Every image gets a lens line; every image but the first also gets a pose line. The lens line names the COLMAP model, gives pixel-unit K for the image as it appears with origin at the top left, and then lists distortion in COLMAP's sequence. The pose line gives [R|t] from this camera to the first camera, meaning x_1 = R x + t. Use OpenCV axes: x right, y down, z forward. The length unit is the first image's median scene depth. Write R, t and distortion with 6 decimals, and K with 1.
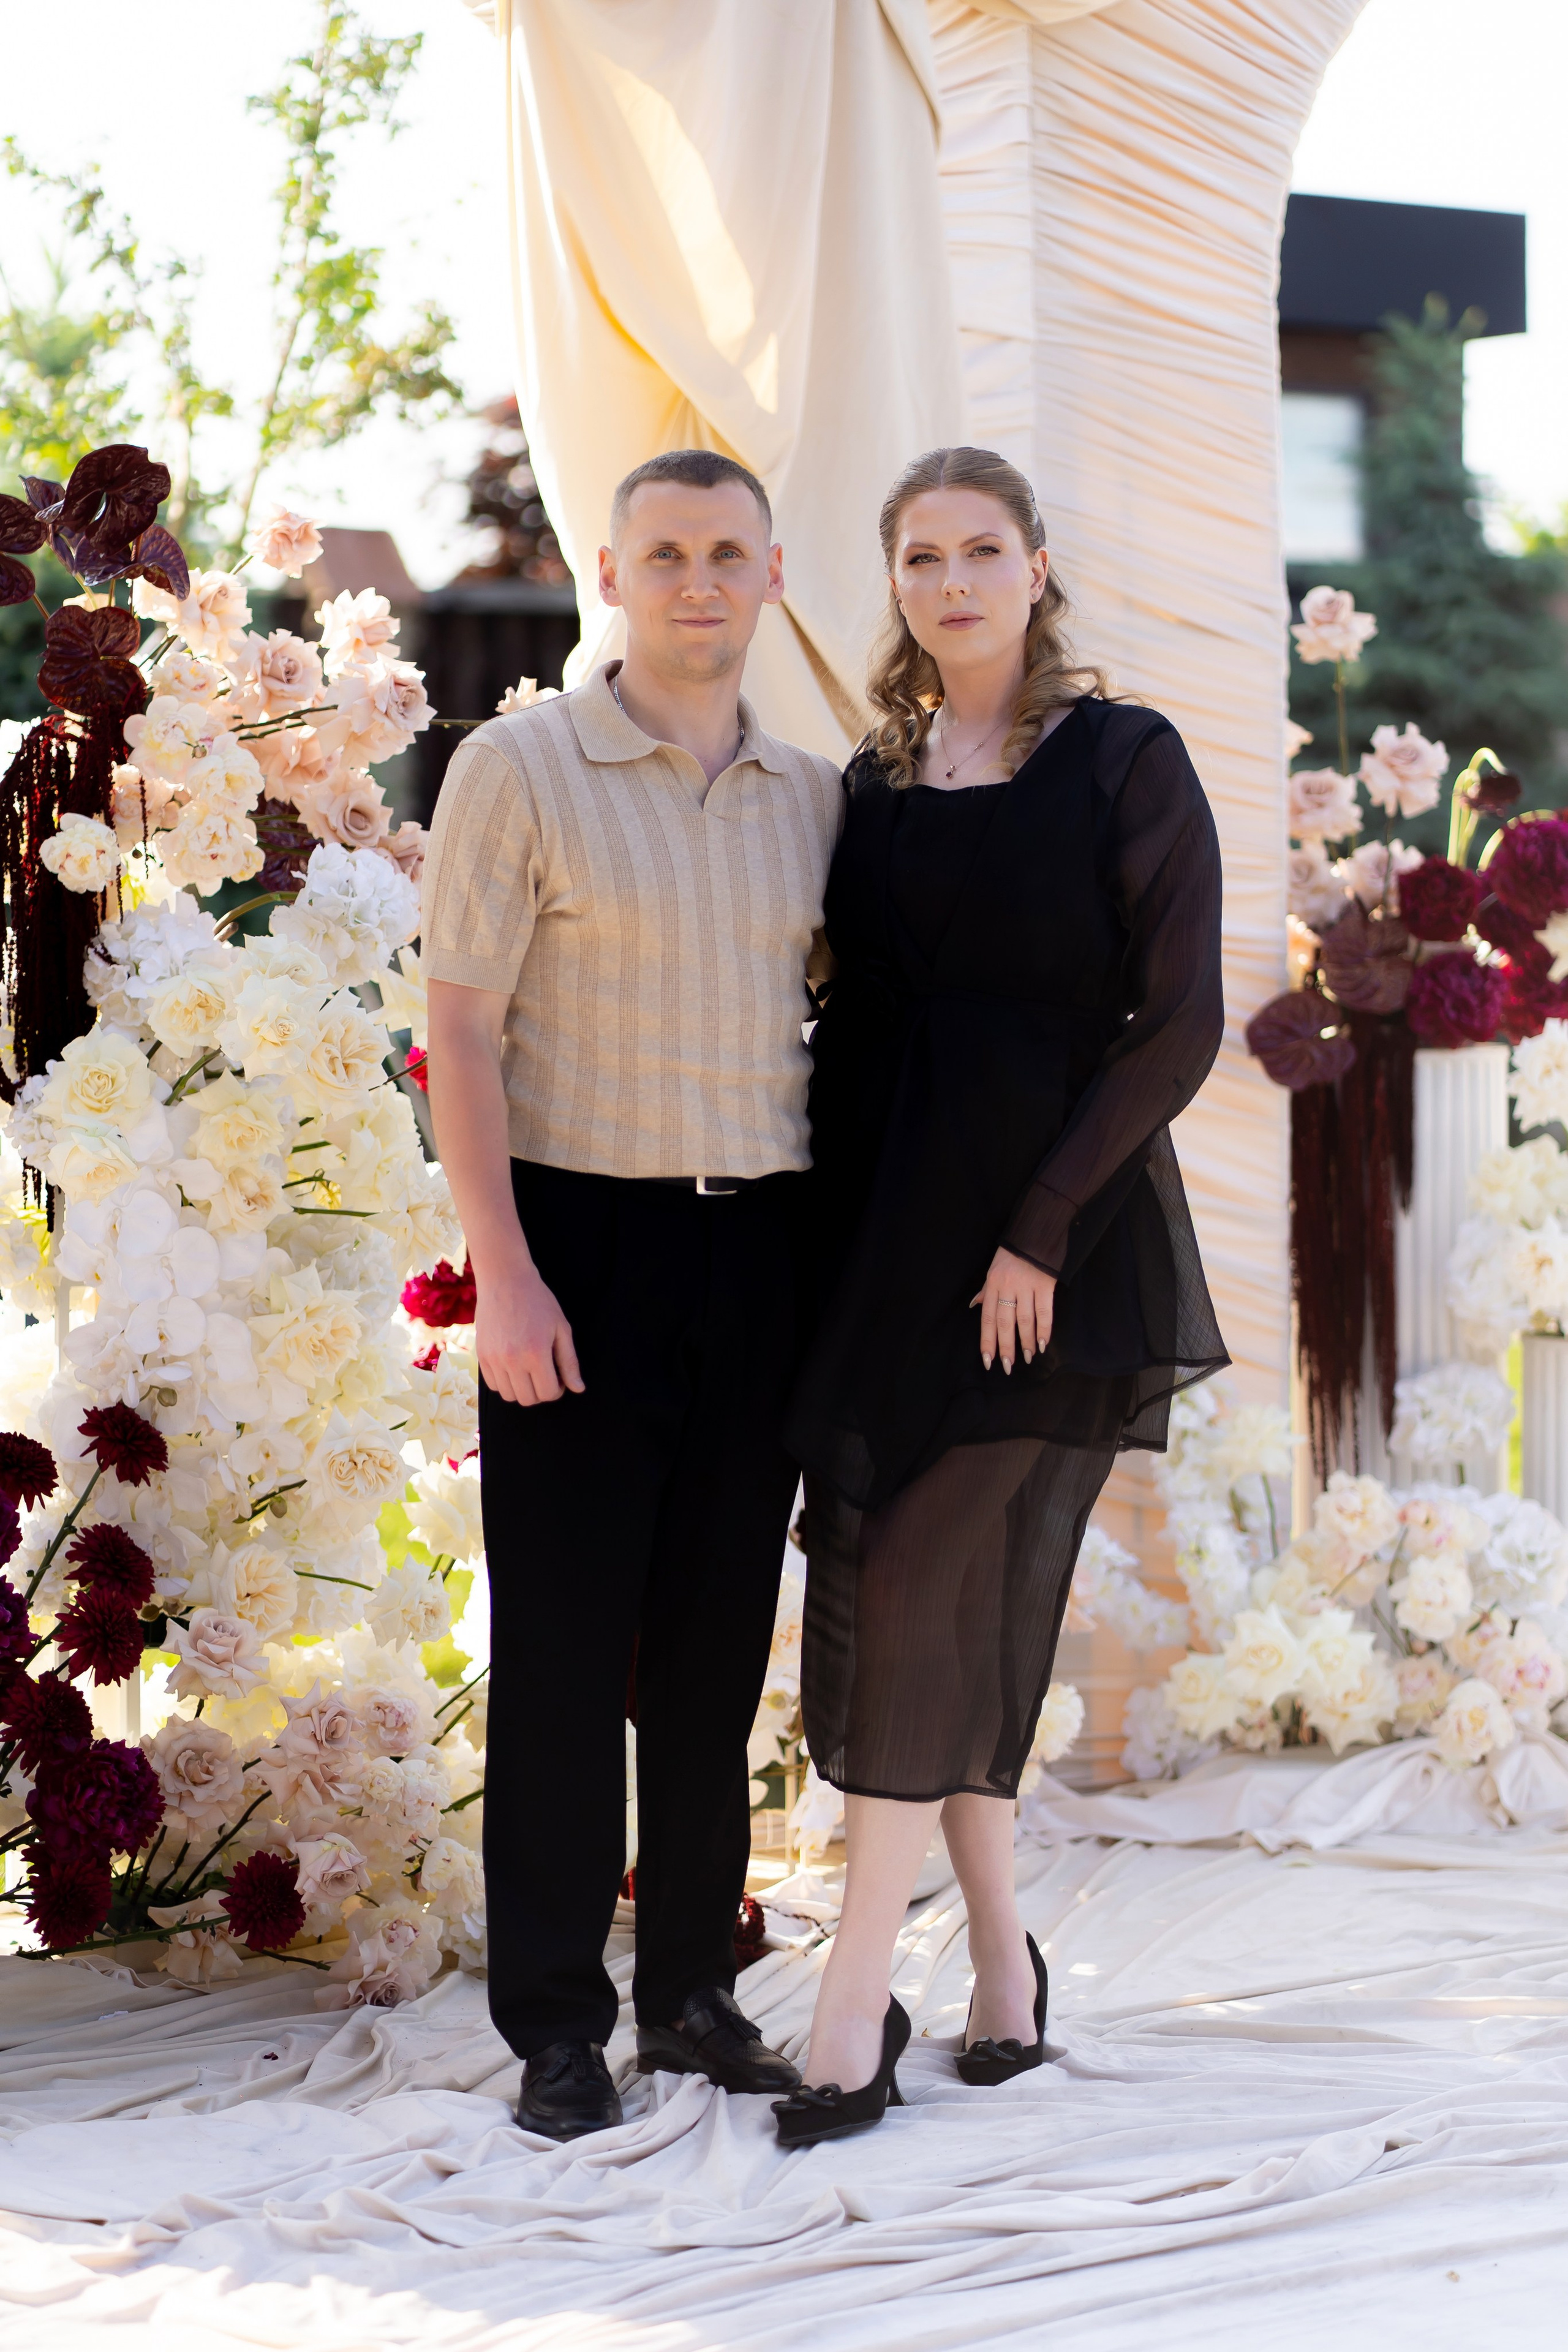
lens RADIAL K [[5717.8, 0, 784.0], [0, 5717.8, 1176.0], [0, 0, 1]] dist [-0.108173, 0.452258]
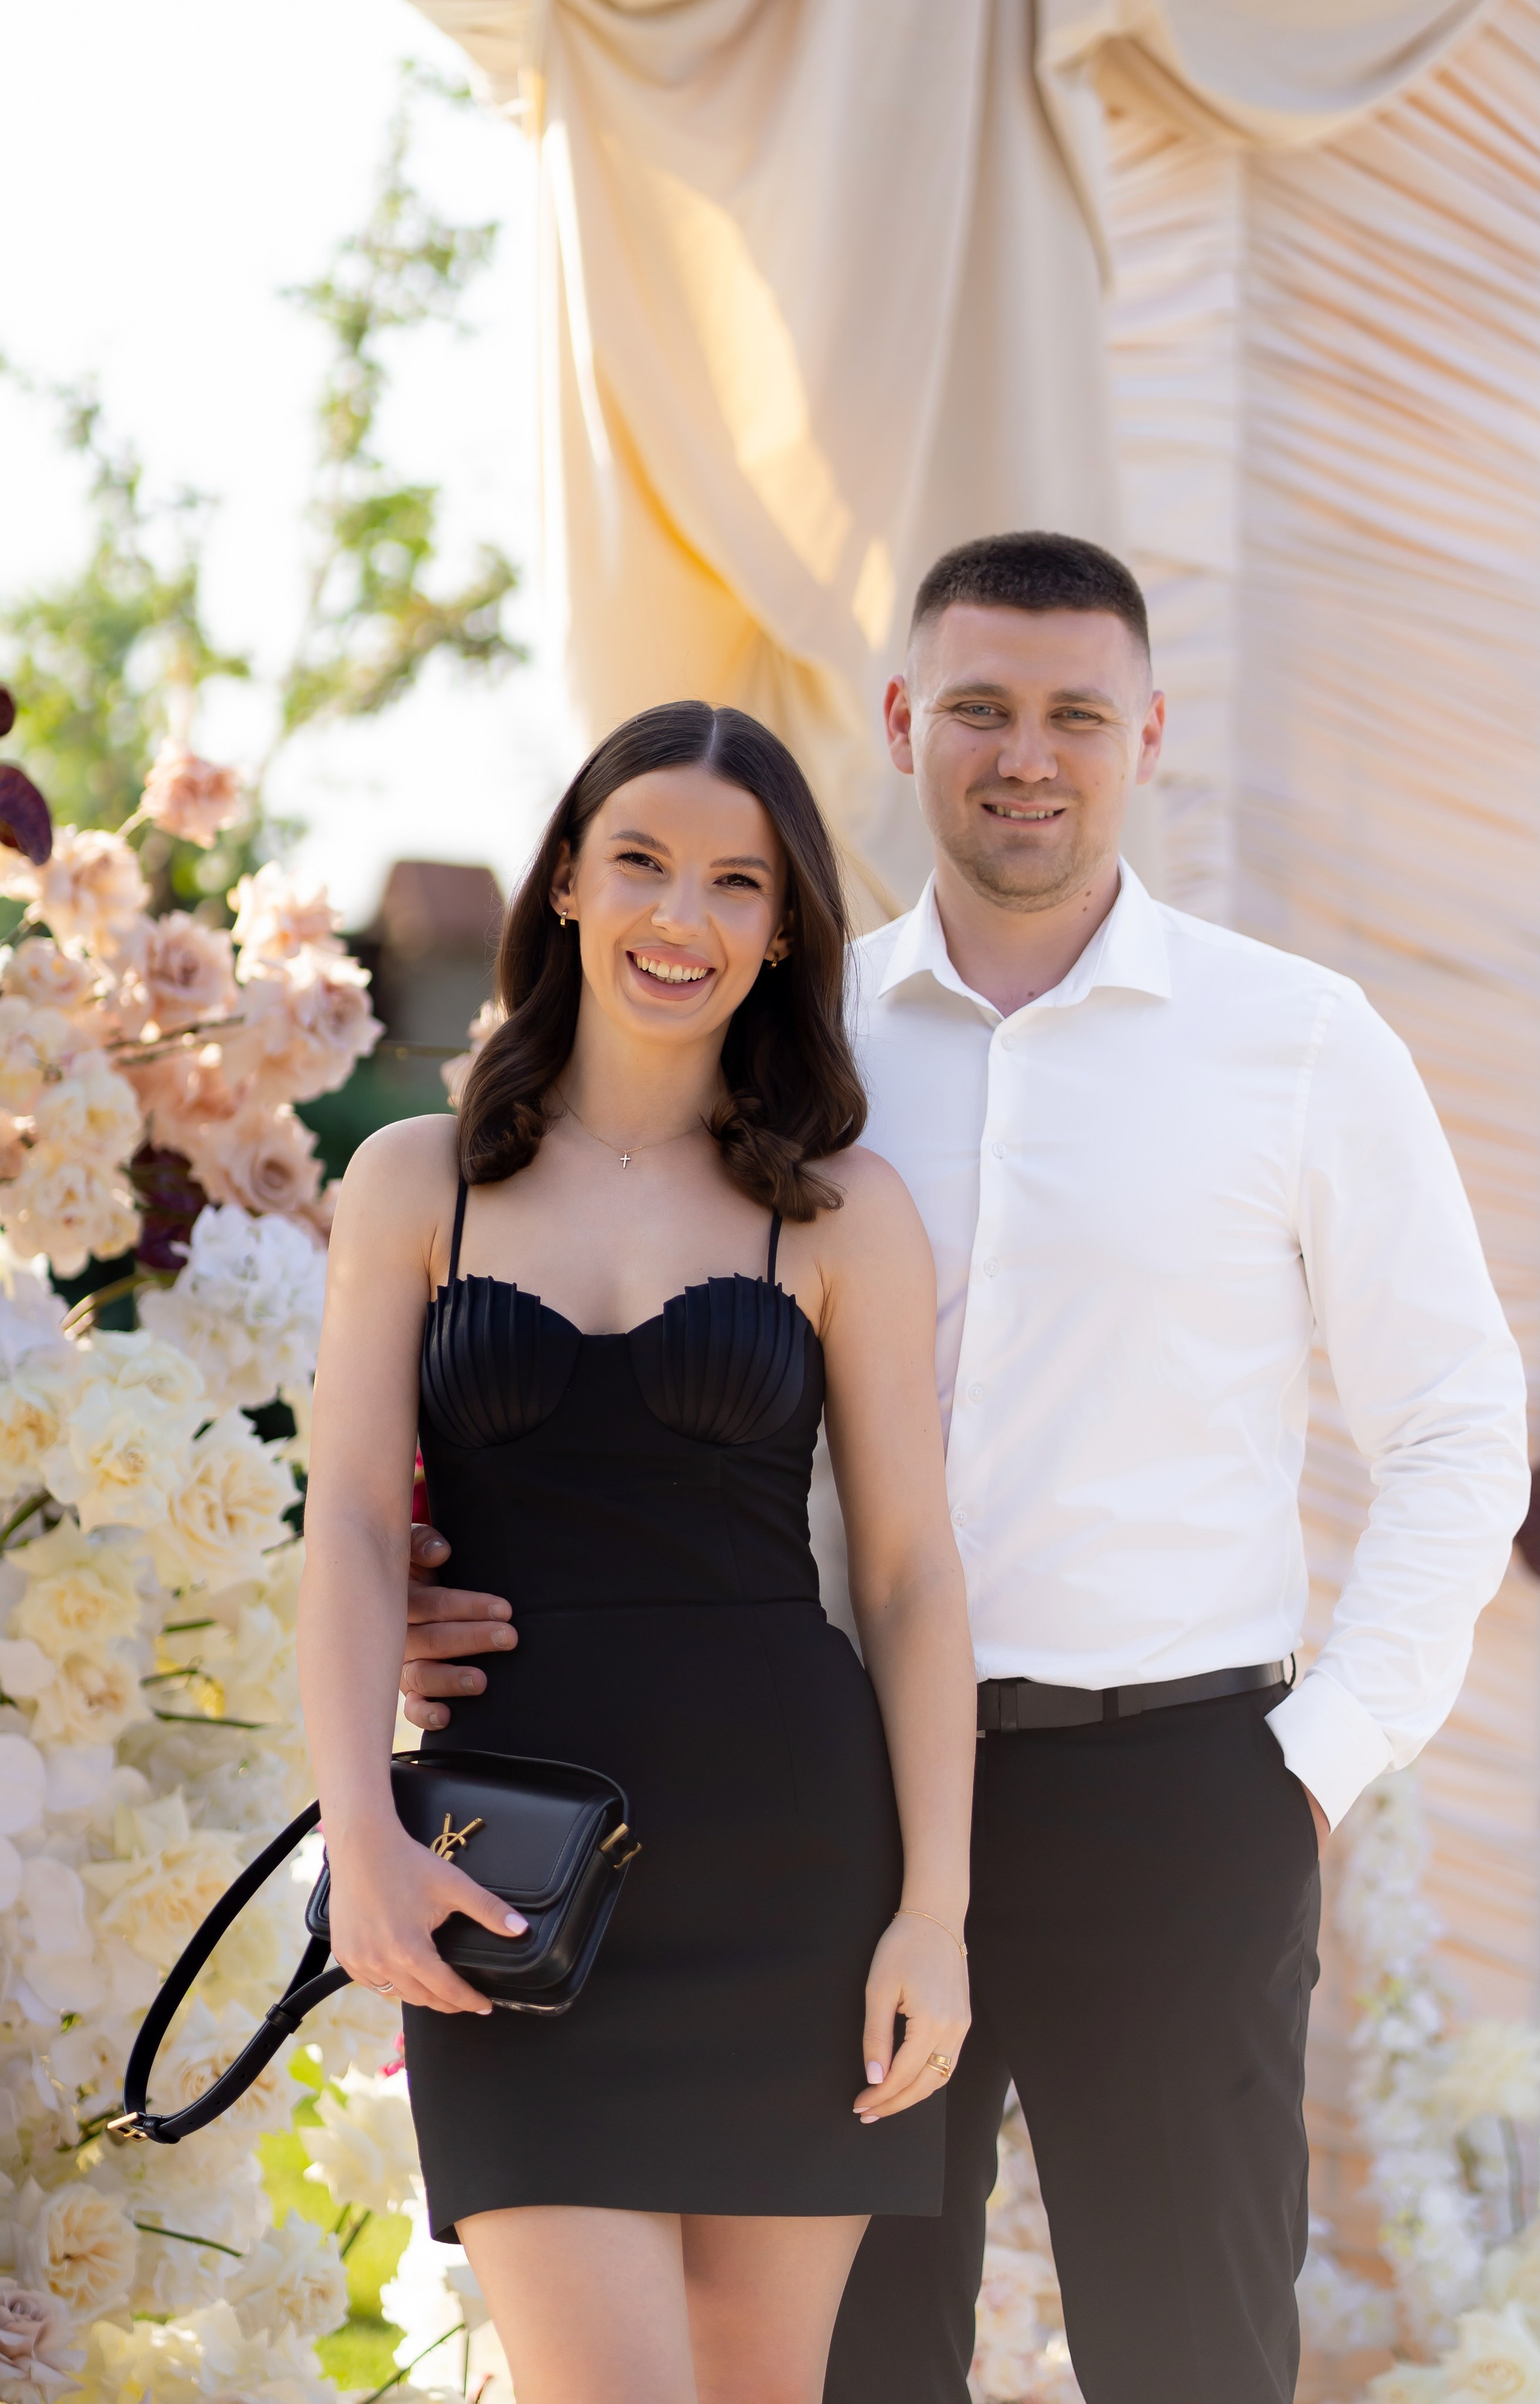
lens RADIAL K [[6399.8, 0, 770.0], [0, 6399.8, 1202.0], [0, 0, 1]] dist [-0.048446, -0.478284]
pose [[0.998968, 0.028030, -0.035752, 0.017688], [-0.030303, 0.997444, -0.064706, -0.008569], [0.033847, 0.065723, 0.997264, 0.194092]]
